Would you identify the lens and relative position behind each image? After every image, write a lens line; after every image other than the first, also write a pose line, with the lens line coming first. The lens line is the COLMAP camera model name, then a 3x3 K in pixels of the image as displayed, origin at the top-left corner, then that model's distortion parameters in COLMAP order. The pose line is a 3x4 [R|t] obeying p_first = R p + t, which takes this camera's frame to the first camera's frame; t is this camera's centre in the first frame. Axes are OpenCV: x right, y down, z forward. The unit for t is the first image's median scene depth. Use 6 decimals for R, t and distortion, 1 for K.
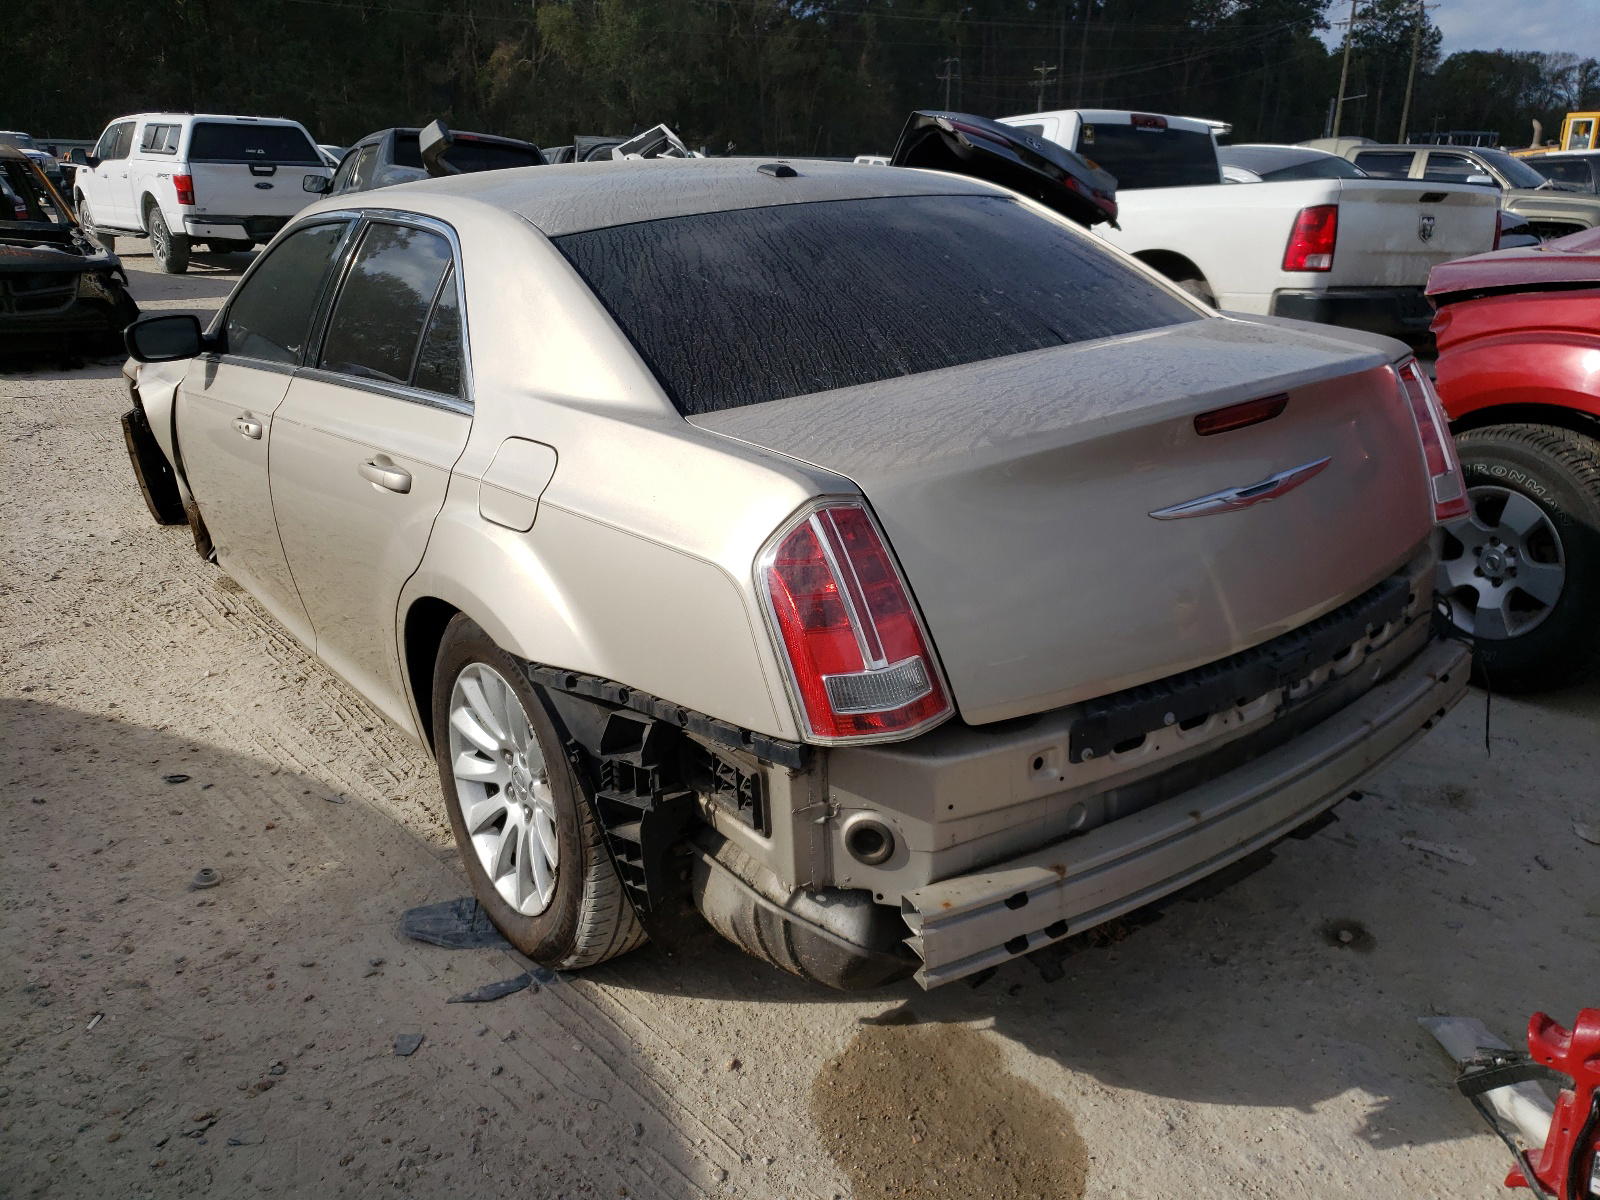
lens RADIAL K [[1271.4, 0, 800.0], [0, 1271.4, 600.0], [0, 0, 1]] dist [0.064662, -0.118892]
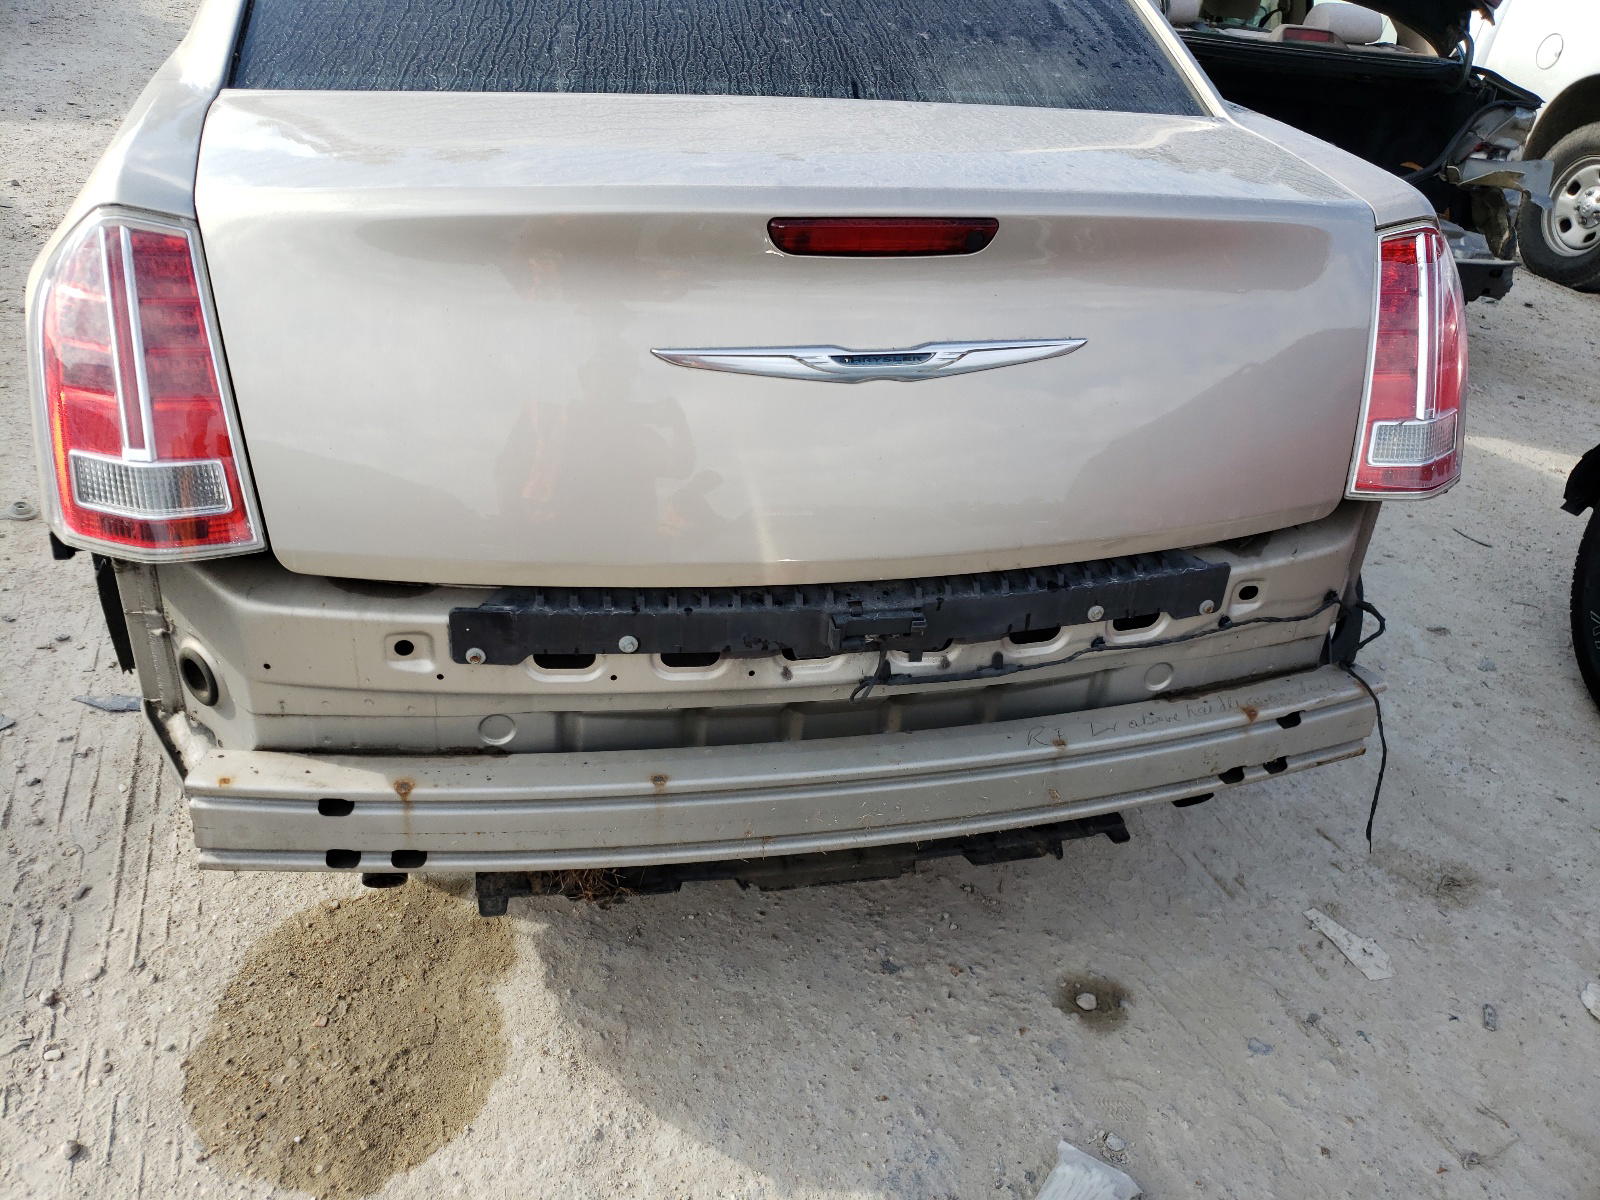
lens RADIAL K [[1271.4, 0, 800.0], [0, 1271.4, 600.0], [0, 0, 1]] dist [0.064662, -0.118892]
pose [[0.906064, 0.293504, -0.304801, 0.539828], [-0.235207, 0.948136, 0.213810, -0.096156], [0.351747, -0.122035, 0.928106, 0.353586]]
